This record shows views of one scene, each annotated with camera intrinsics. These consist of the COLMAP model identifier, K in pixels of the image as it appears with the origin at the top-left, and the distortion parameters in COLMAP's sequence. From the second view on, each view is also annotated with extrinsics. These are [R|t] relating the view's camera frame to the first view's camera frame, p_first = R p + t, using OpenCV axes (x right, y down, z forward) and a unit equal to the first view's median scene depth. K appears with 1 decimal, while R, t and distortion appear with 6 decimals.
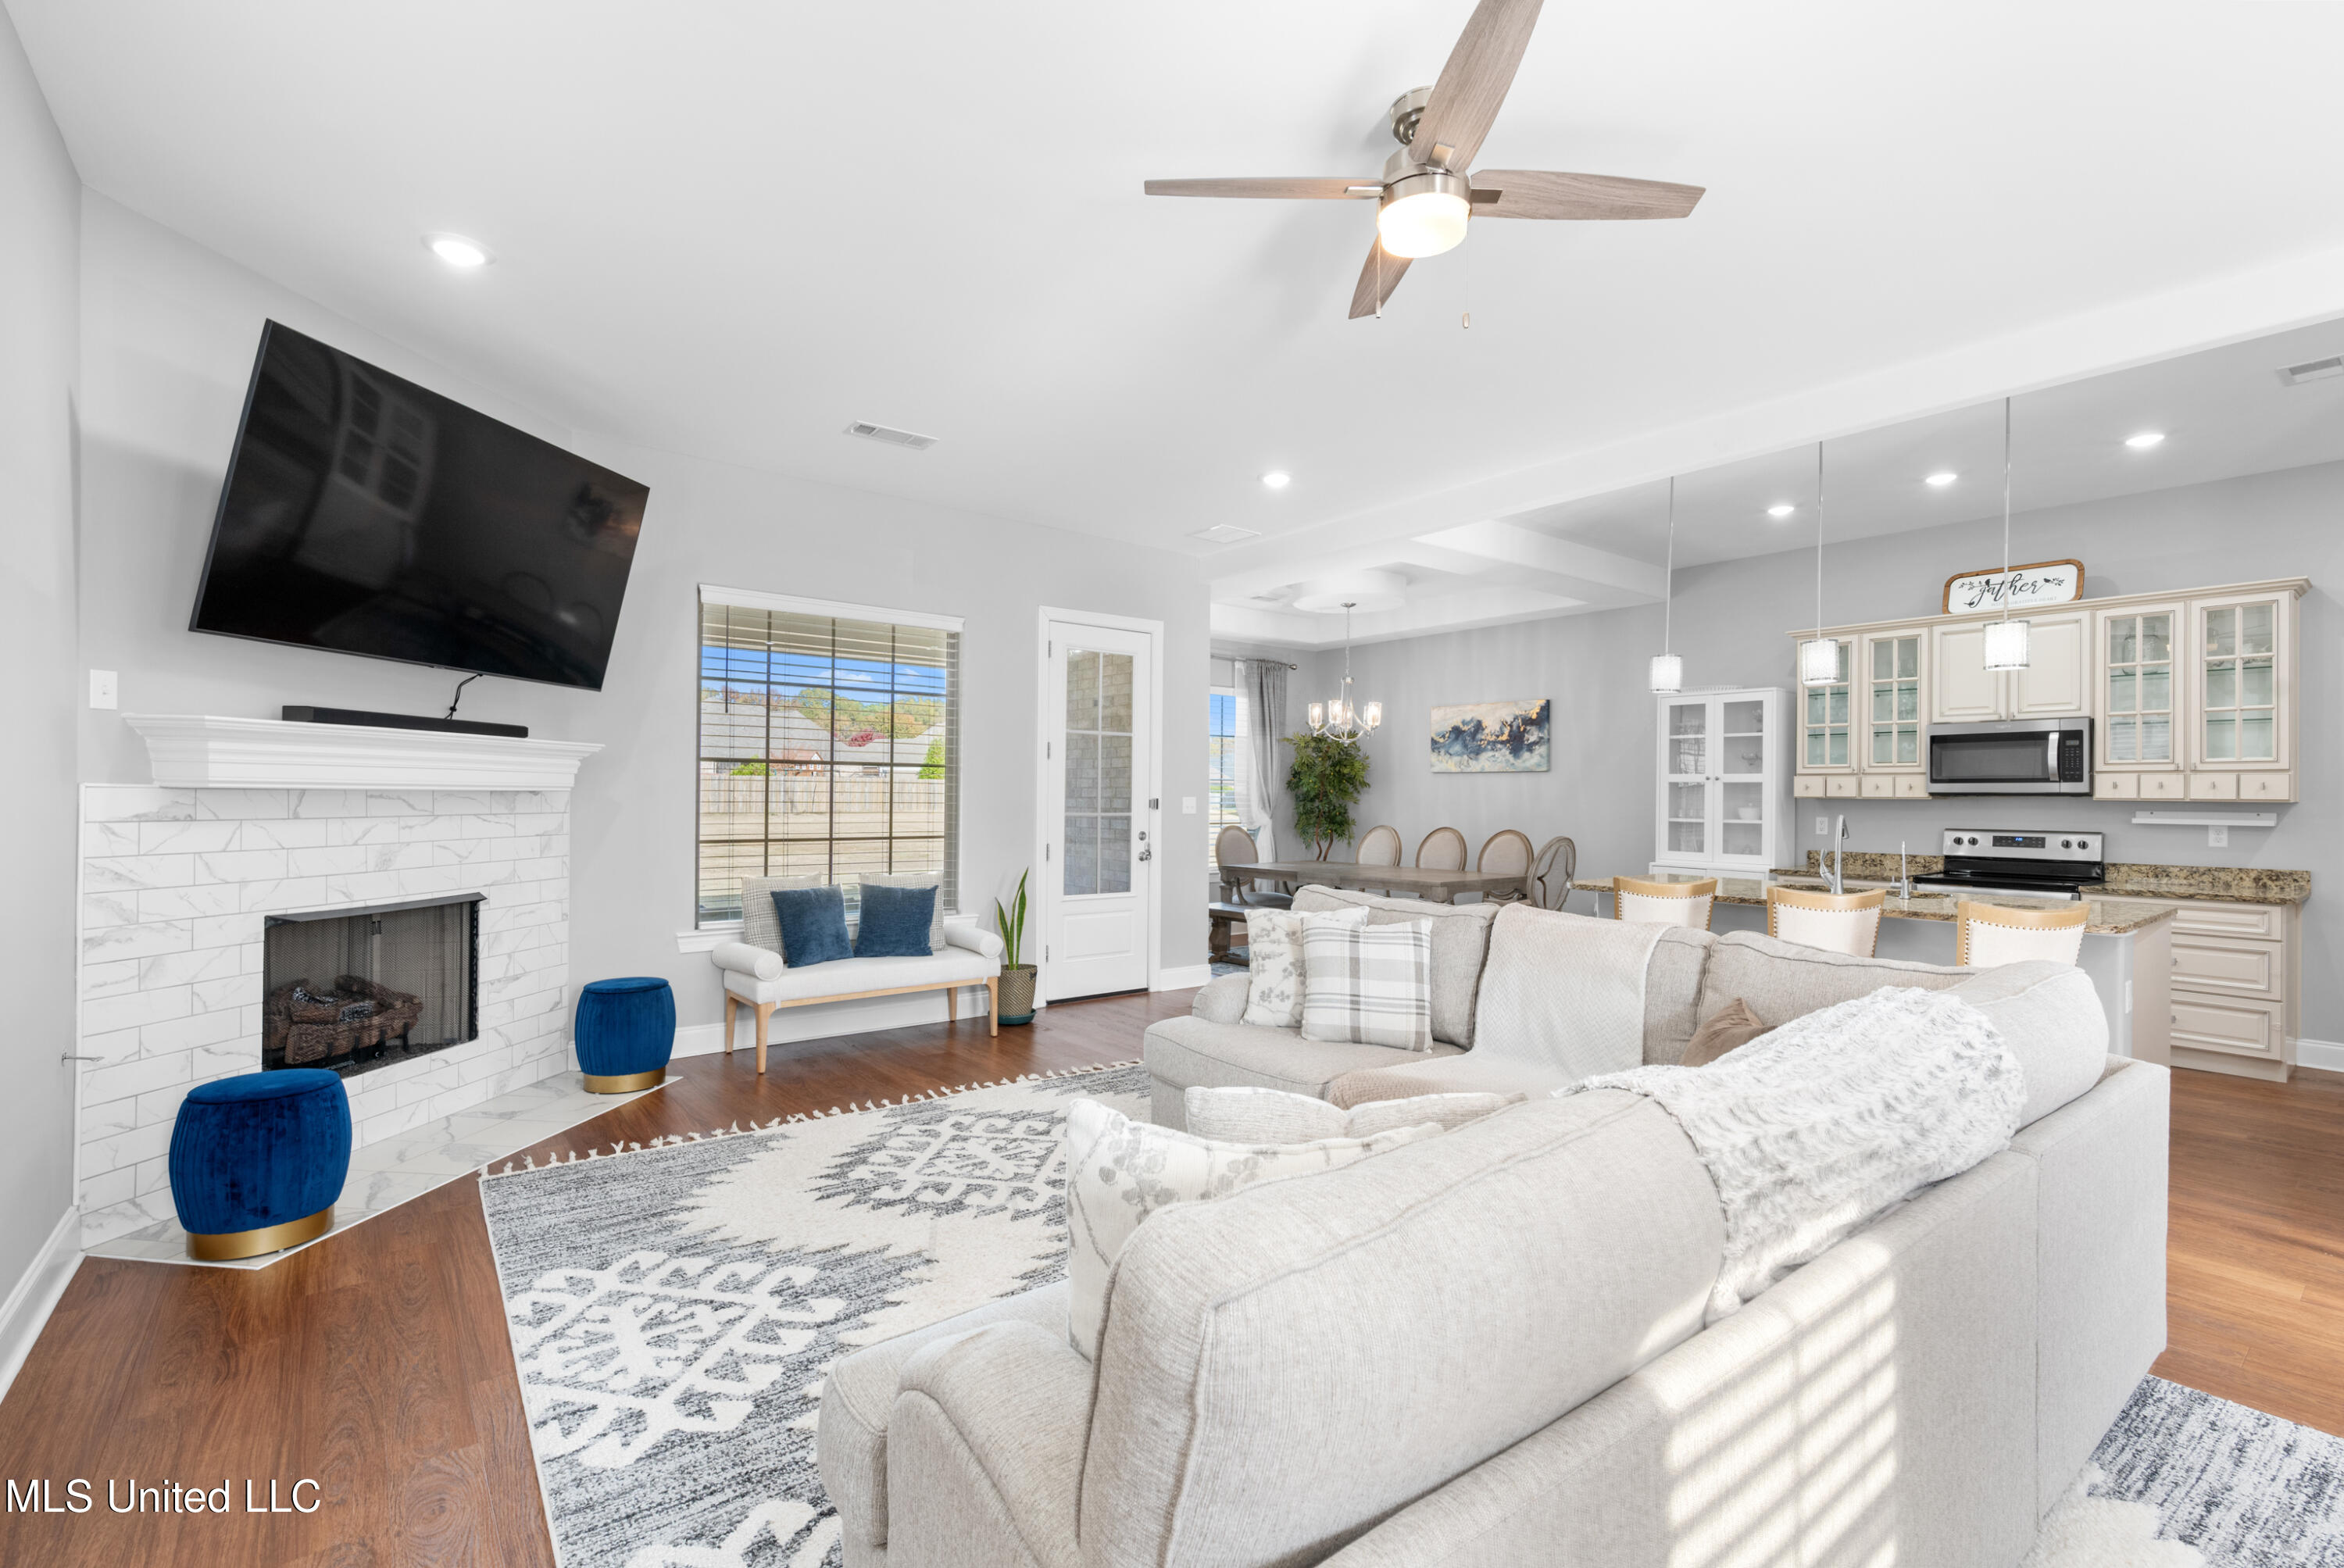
lens RADIAL K [[1041.0, 0, 1184.4], [0, 1041.0, 790.9], [0, 0, 1]] dist [-0.000491, -0.000375]
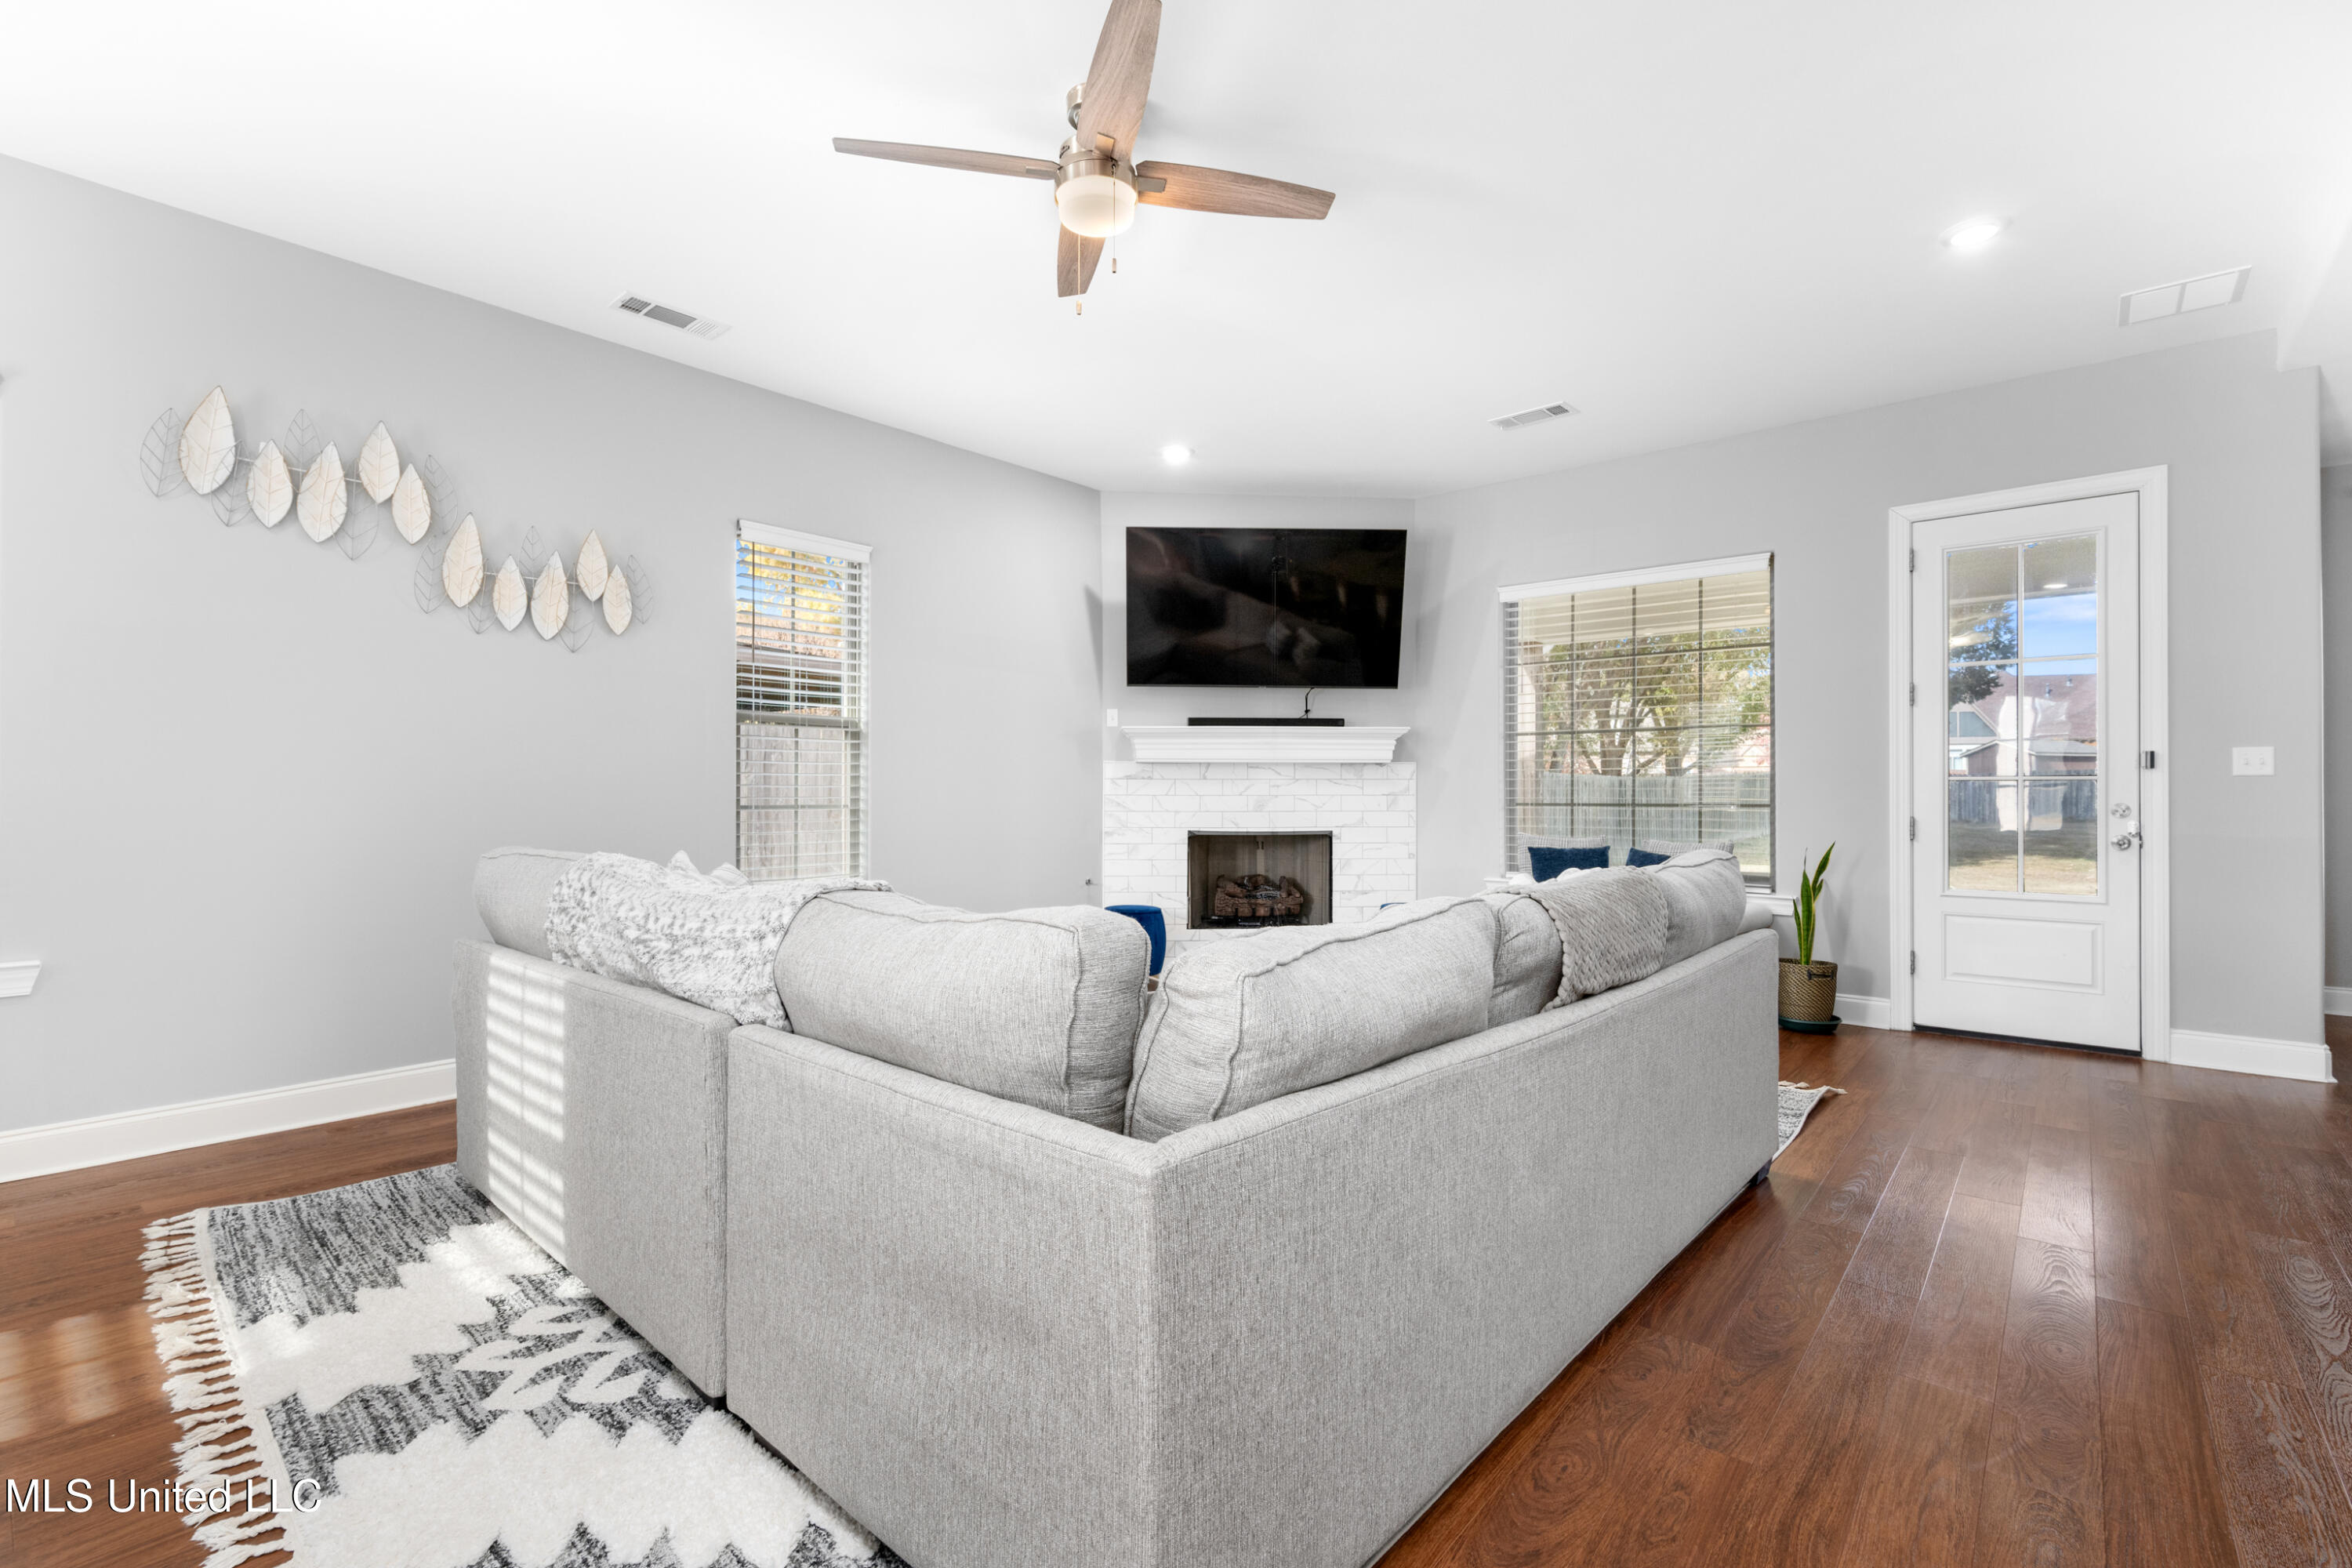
lens RADIAL K [[1044.6, 0, 1190.2], [0, 1044.6, 791.8], [0, 0, 1]] dist [-0.000491, -0.000375]
pose [[0.188983, -0.012171, -0.981905, 0.585600], [0.007175, 0.999914, -0.011013, 0.042390], [0.981954, -0.004964, 0.189054, 0.386692]]
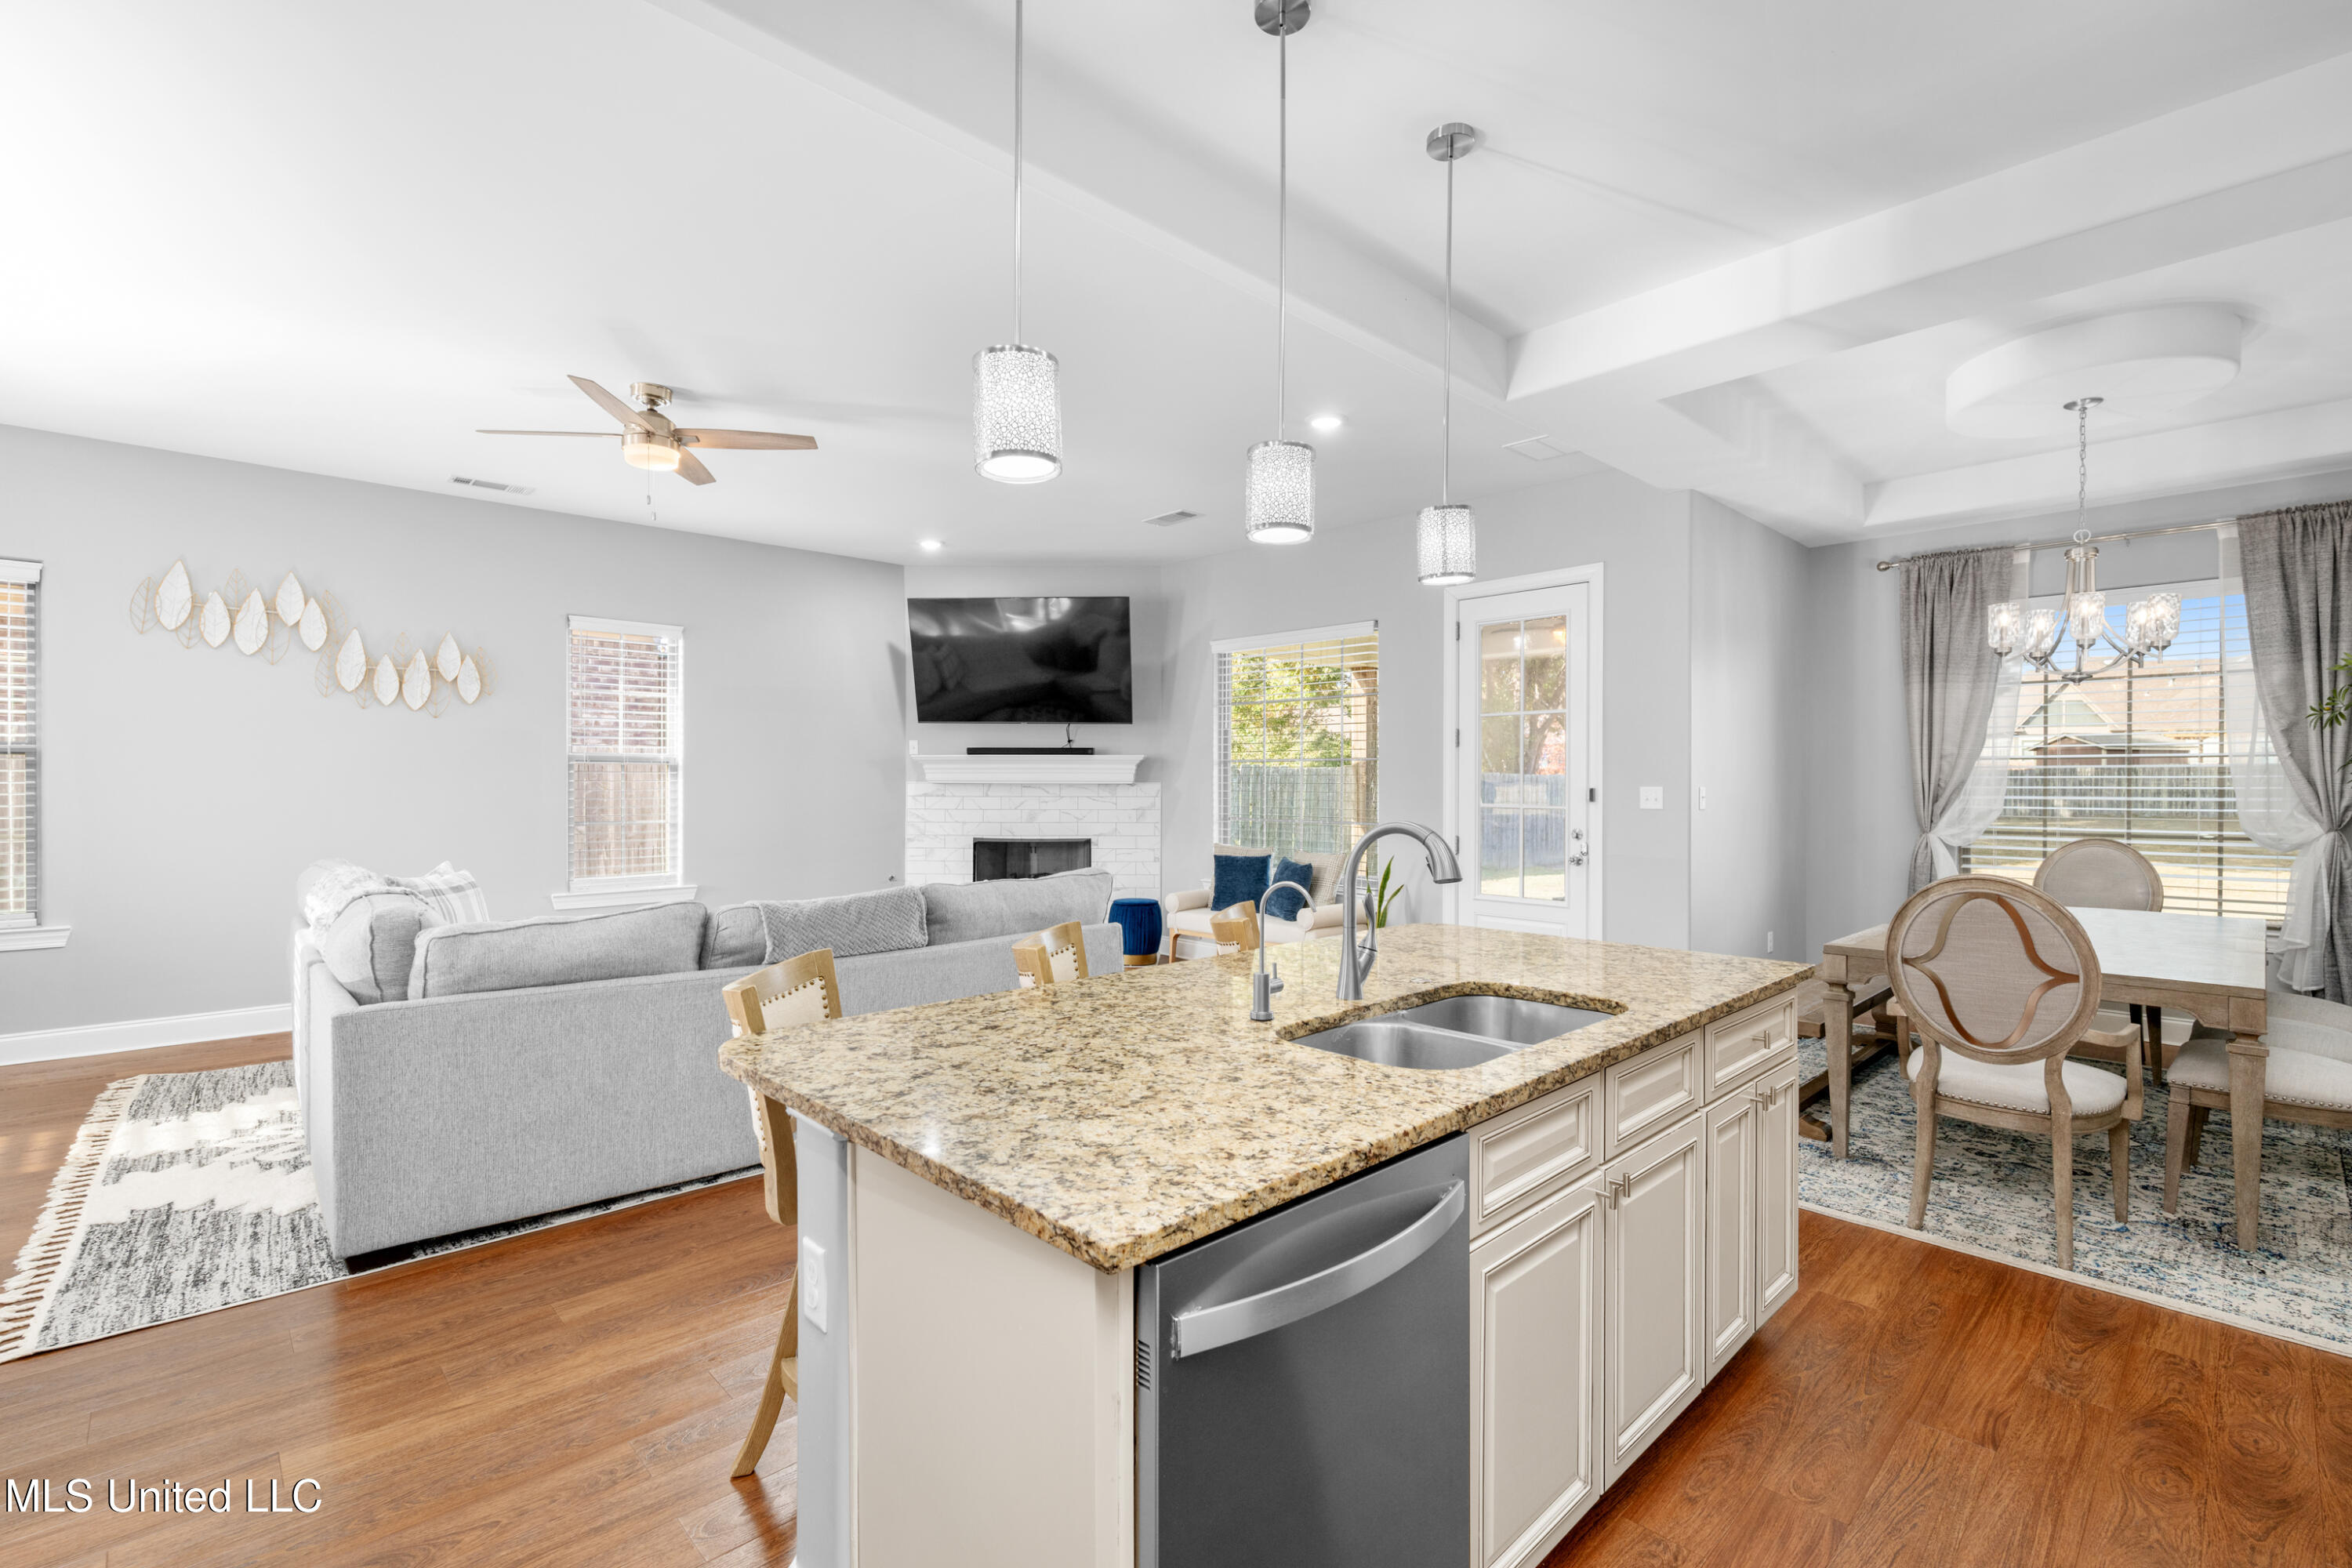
lens RADIAL K [[1044.6, 0, 1191.4], [0, 1044.6, 787.4], [0, 0, 1]] dist [-0.000491, -0.000375]
pose [[0.093263, -0.003475, -0.995635, 0.903148], [0.003996, 0.999987, -0.003116, 0.009751], [0.995633, -0.003688, 0.093276, 0.760369]]
